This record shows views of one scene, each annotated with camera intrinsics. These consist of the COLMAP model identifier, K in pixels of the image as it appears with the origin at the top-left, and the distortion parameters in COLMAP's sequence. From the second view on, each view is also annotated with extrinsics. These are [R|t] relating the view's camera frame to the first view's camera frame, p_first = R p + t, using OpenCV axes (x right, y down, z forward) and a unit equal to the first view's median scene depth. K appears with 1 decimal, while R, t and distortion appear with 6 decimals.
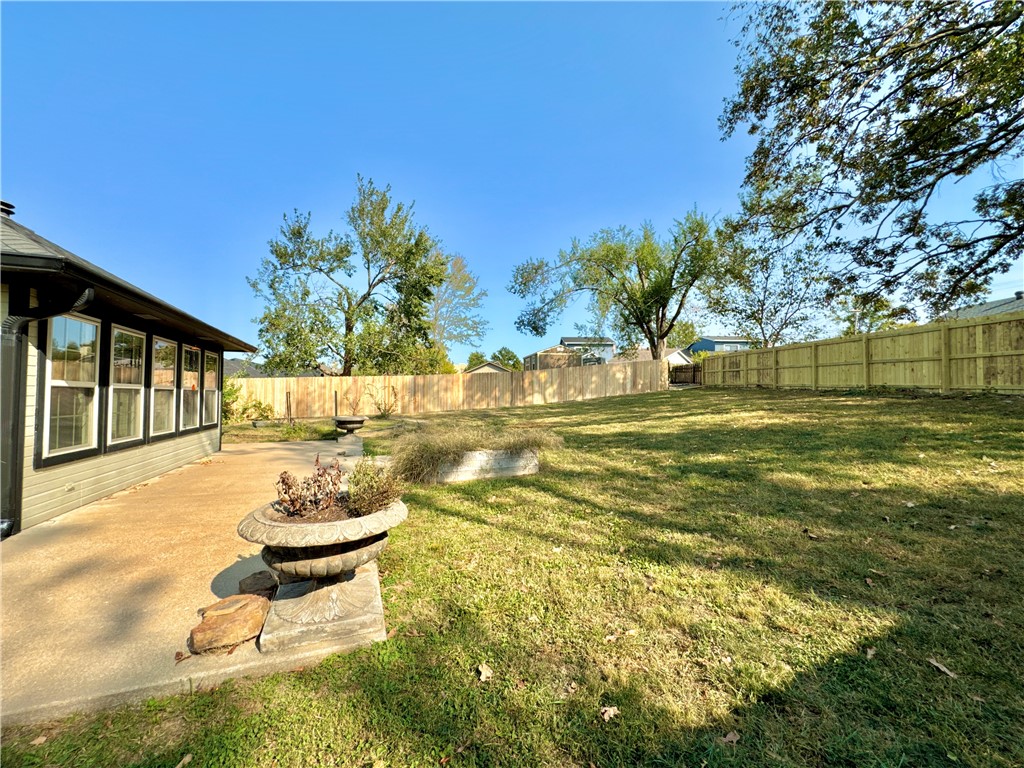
lens RADIAL K [[414.8, 0, 511.5], [0, 414.8, 383.7], [0, 0, 1]] dist [-0.003699, -0.000662]
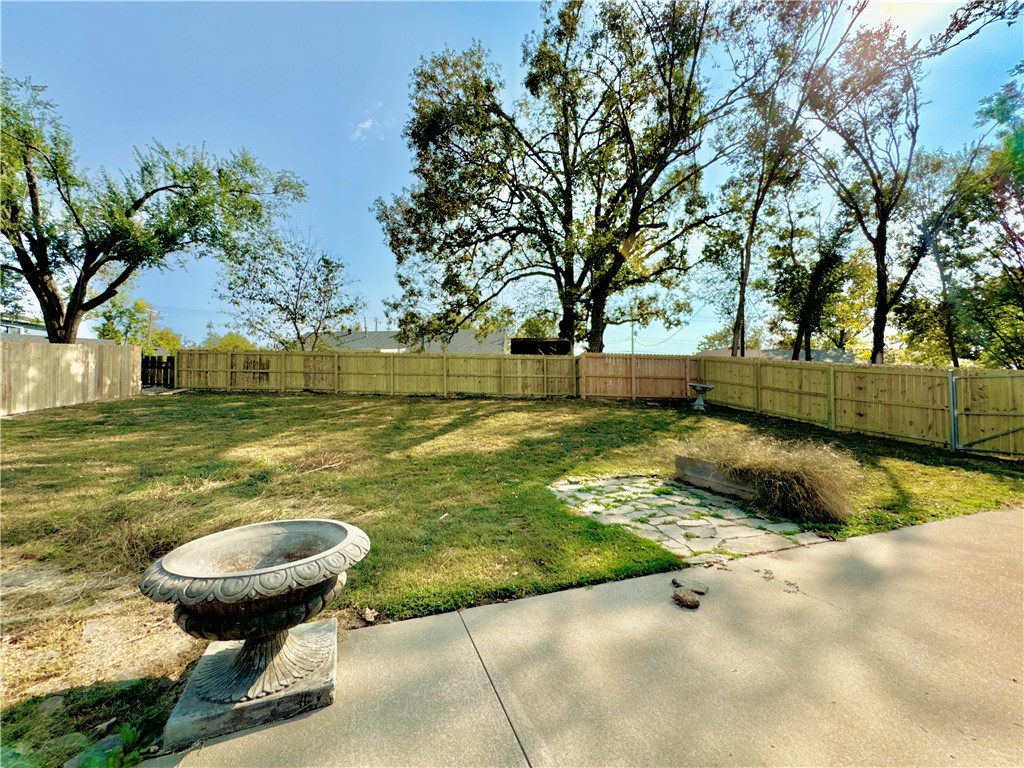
lens RADIAL K [[414.8, 0, 510.9], [0, 414.8, 385.6], [0, 0, 1]] dist [-0.003699, -0.000662]
pose [[0.011858, 0.020606, 0.999717, -0.313214], [-0.016273, 0.999659, -0.020412, 0.005174], [-0.999797, -0.016026, 0.012190, 0.476769]]
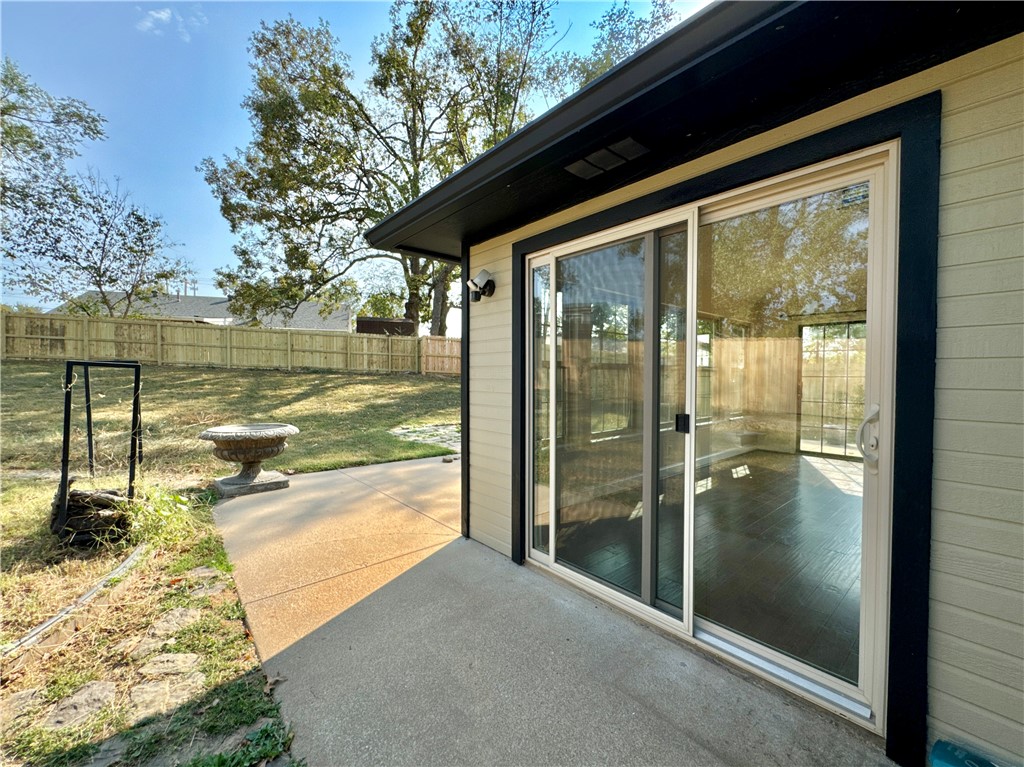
lens RADIAL K [[414.8, 0, 515.0], [0, 414.8, 383.4], [0, 0, 1]] dist [-0.003699, -0.000662]
pose [[-0.350825, -0.027114, 0.936048, -0.458909], [-0.032525, 0.999330, 0.016757, 0.008953], [-0.935876, -0.024566, -0.351472, 0.480952]]
